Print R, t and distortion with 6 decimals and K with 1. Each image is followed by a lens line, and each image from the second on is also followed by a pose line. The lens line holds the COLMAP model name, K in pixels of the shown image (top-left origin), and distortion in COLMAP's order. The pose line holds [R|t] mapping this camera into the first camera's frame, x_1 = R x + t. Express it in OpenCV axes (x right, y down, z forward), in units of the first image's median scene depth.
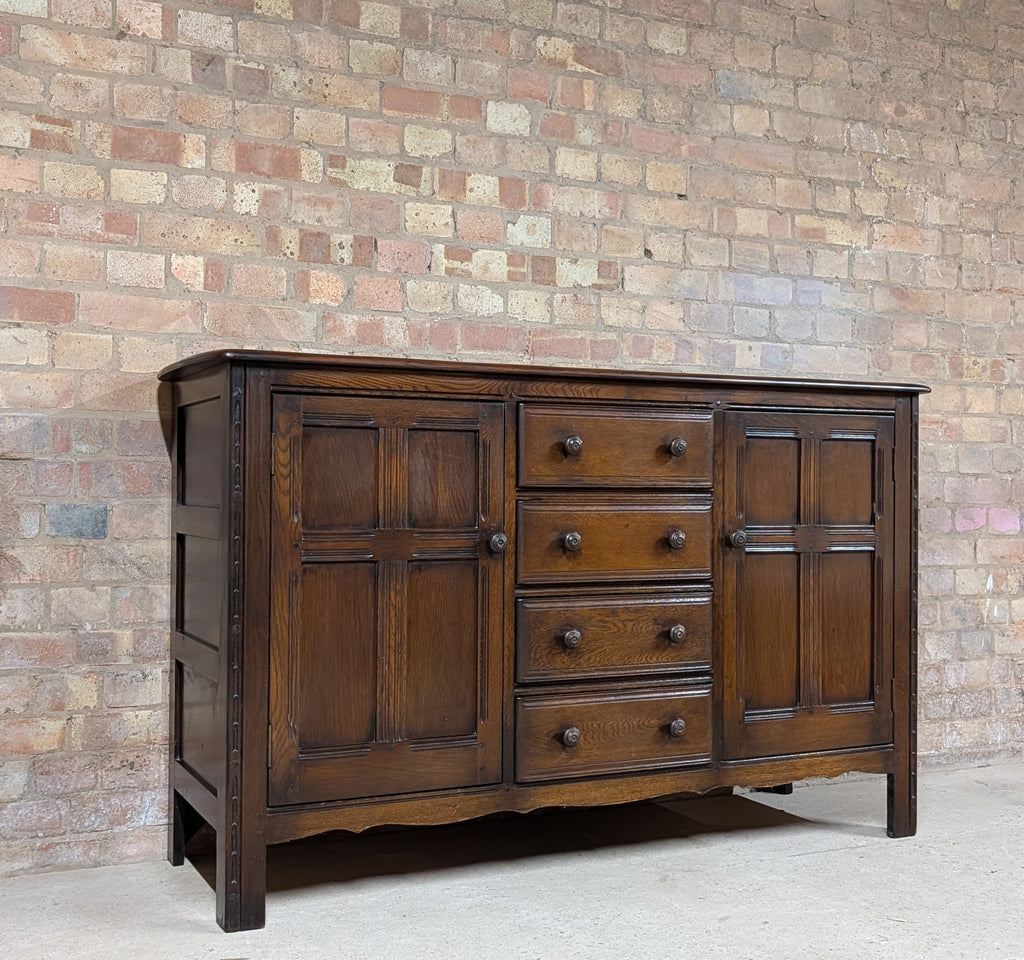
lens RADIAL K [[1361.0, 0, 554.8], [0, 1361.0, 490.8], [0, 0, 1]] dist [0.006827, 0.000000]
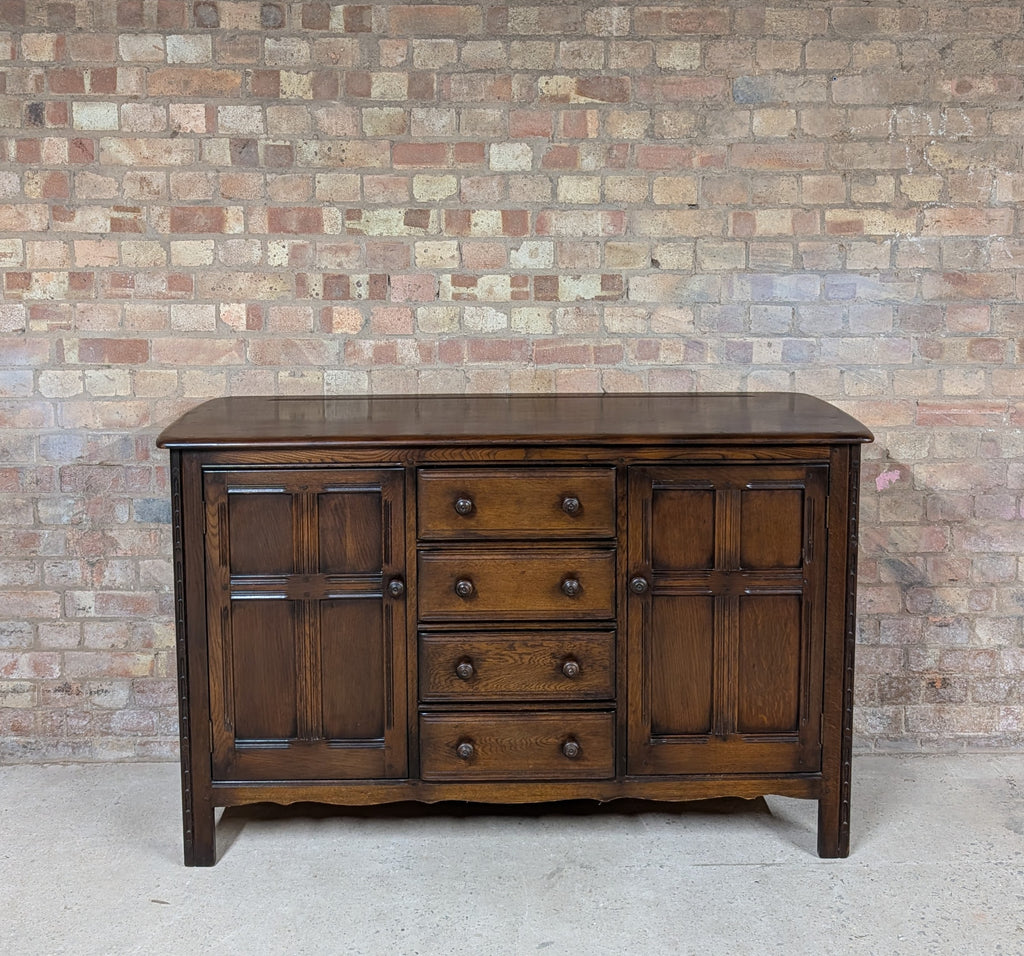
lens RADIAL K [[1228.0, 0, 496.8], [0, 1228.0, 322.2], [0, 0, 1]] dist [0.006541, 0.000000]
pose [[0.898435, 0.039807, -0.437297, 0.403792], [0.010549, 0.993638, 0.112124, -0.253170], [0.438979, -0.105349, 0.892300, 0.083558]]
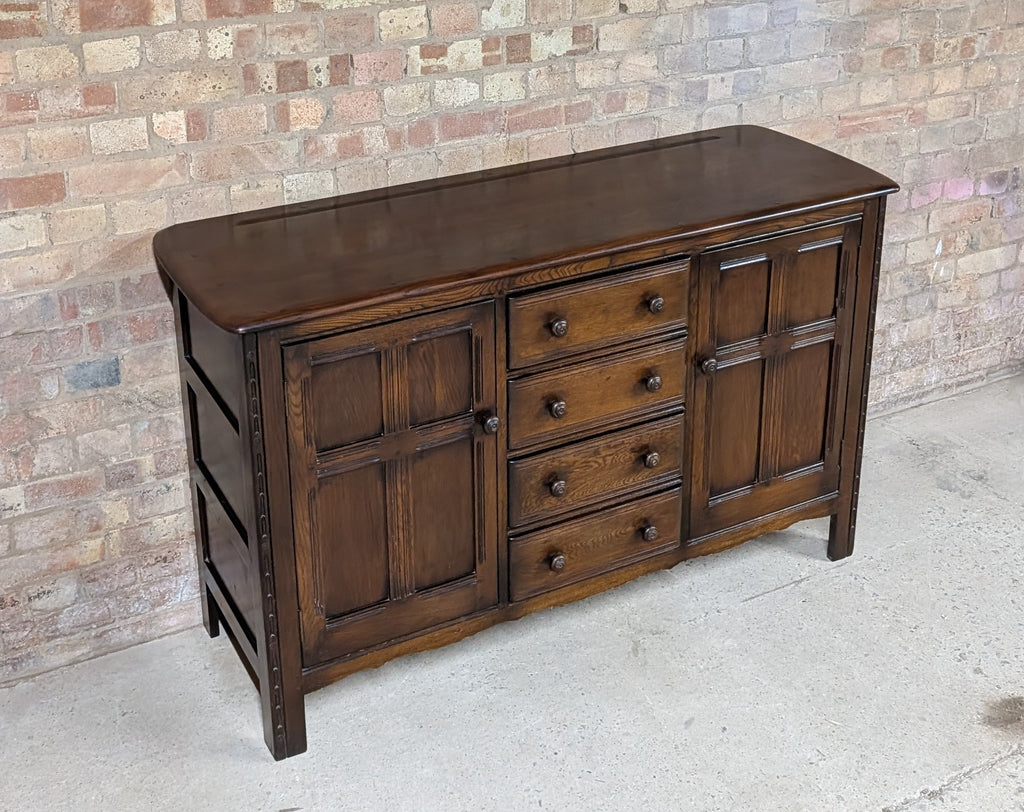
lens RADIAL K [[1396.9, 0, 507.5], [0, 1396.9, 219.4], [0, 0, 1]] dist [0.016449, 0.000000]
pose [[0.999698, -0.019194, 0.015365, -0.035015], [0.012436, 0.933848, 0.357455, -0.416783], [-0.021209, -0.357156, 0.933804, 0.011386]]
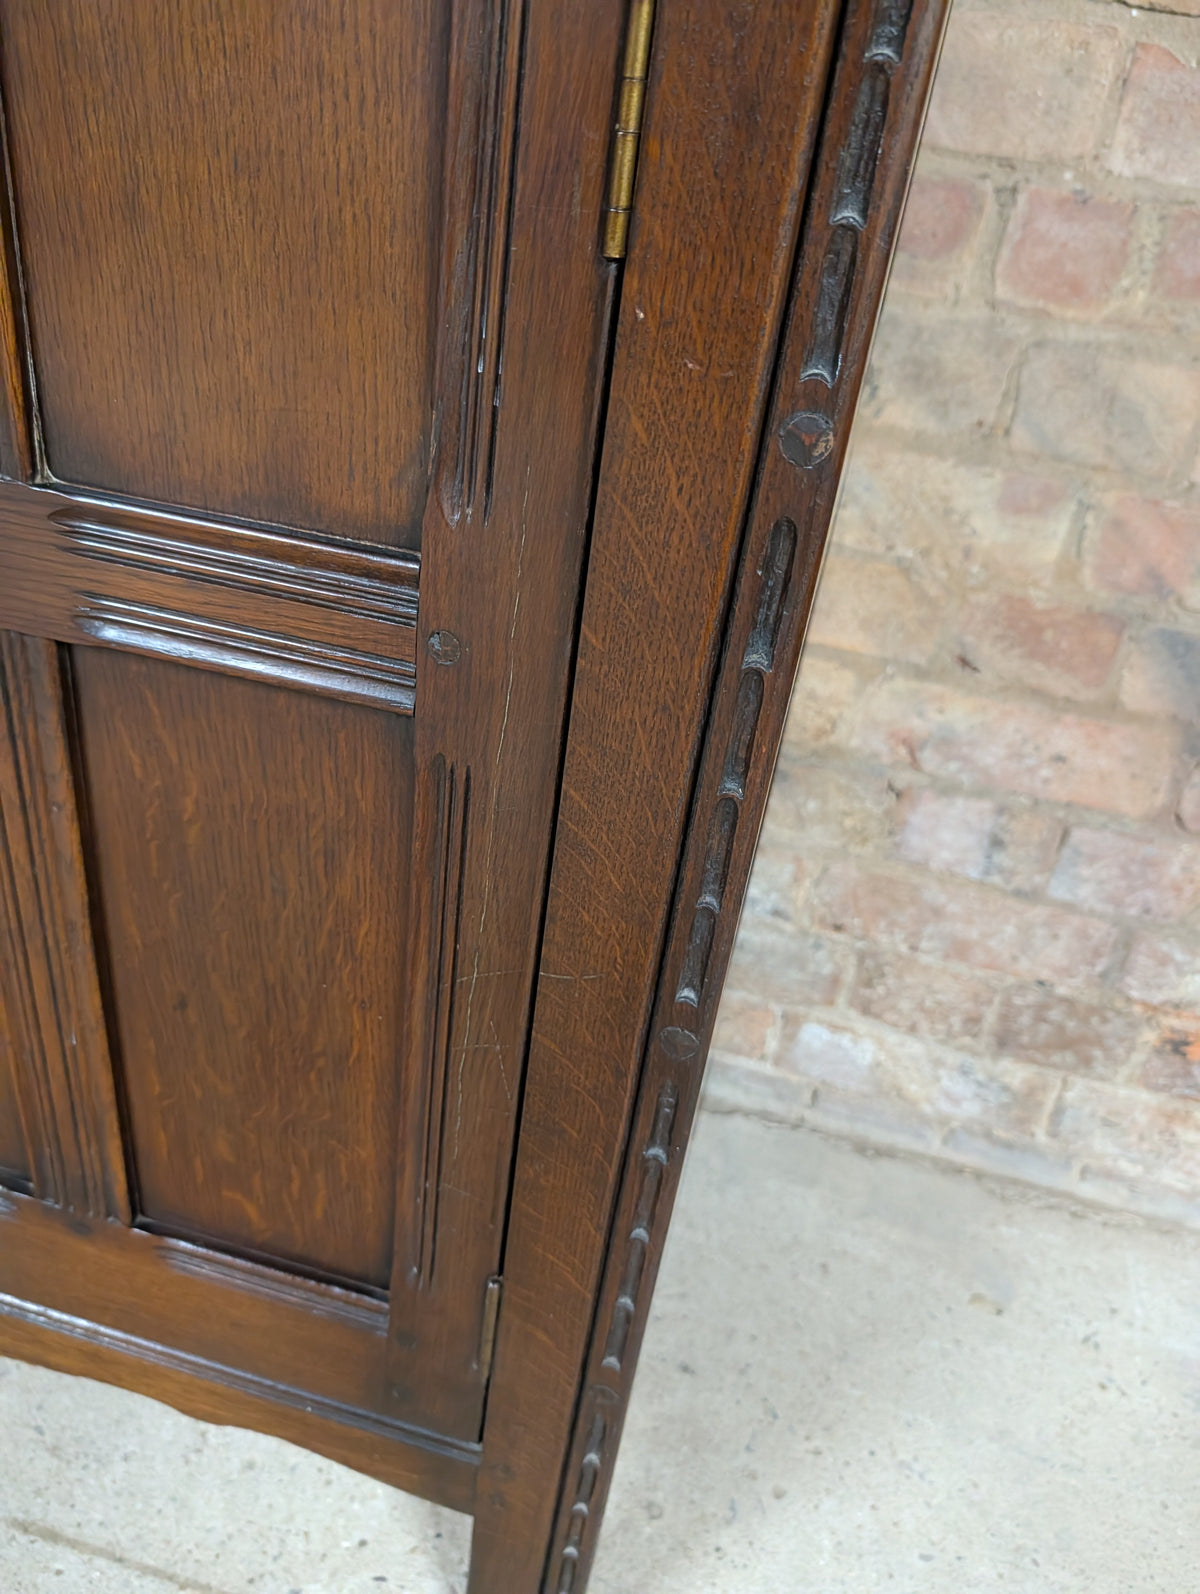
lens RADIAL K [[1168.0, 0, 584.4], [0, 1168.0, 800.7], [0, 0, 1]] dist [-0.014682, 0.015680]
pose [[0.744391, 0.410606, -0.526579, 0.308340], [-0.109221, 0.852843, 0.510616, -0.017967], [0.658751, -0.322585, 0.679695, 0.868557]]
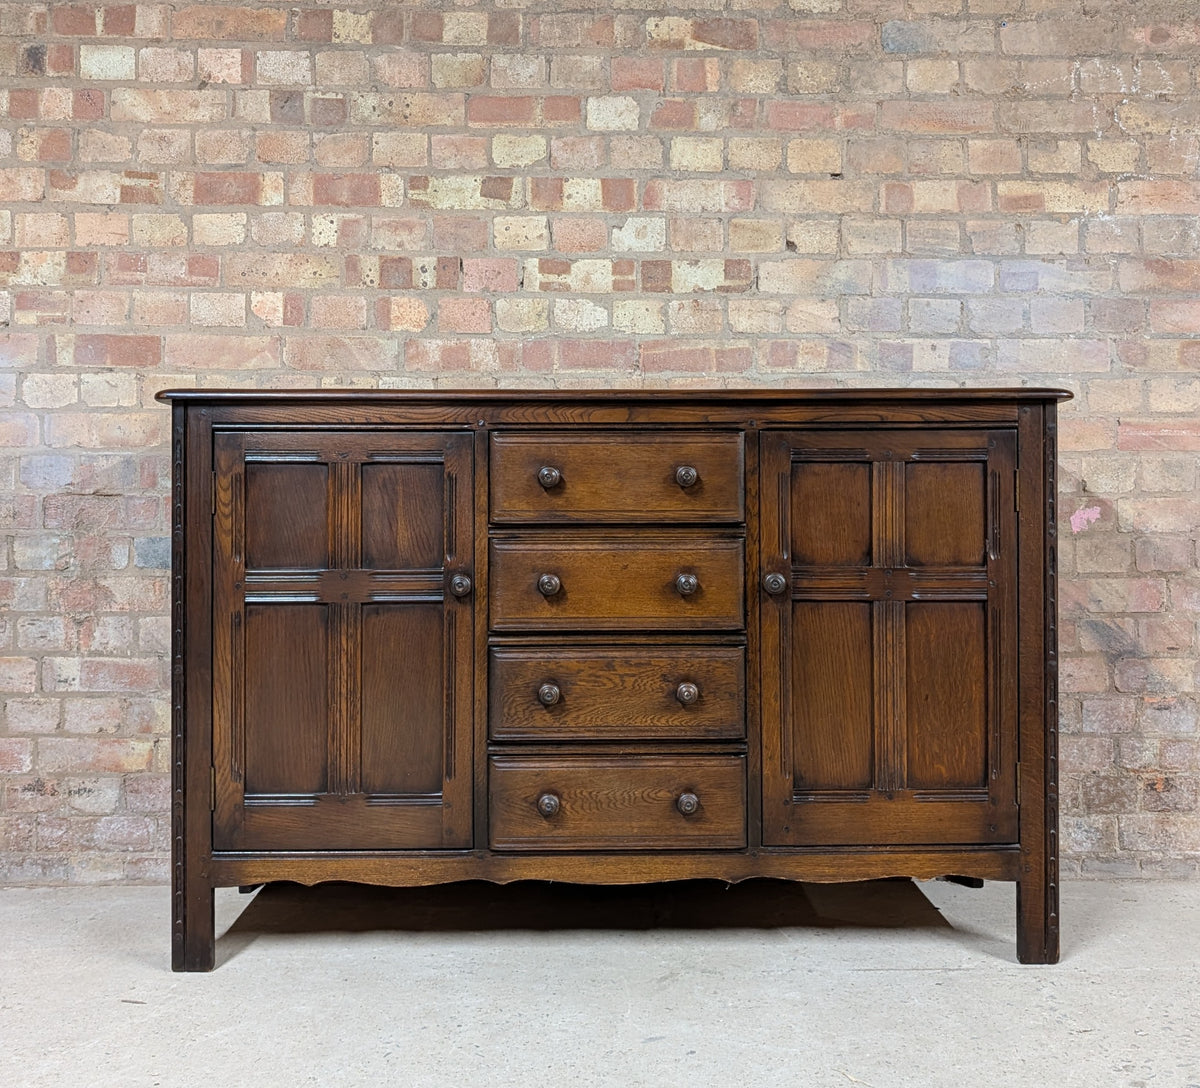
lens RADIAL K [[1379.2, 0, 611.6], [0, 1379.2, 483.7], [0, 0, 1]] dist [-0.003961, 0.000000]
pose [[0.900064, -0.010189, -0.435639, 0.368491], [0.007544, 0.999941, -0.007802, -0.017922], [0.435693, 0.003736, 0.900088, 0.169067]]
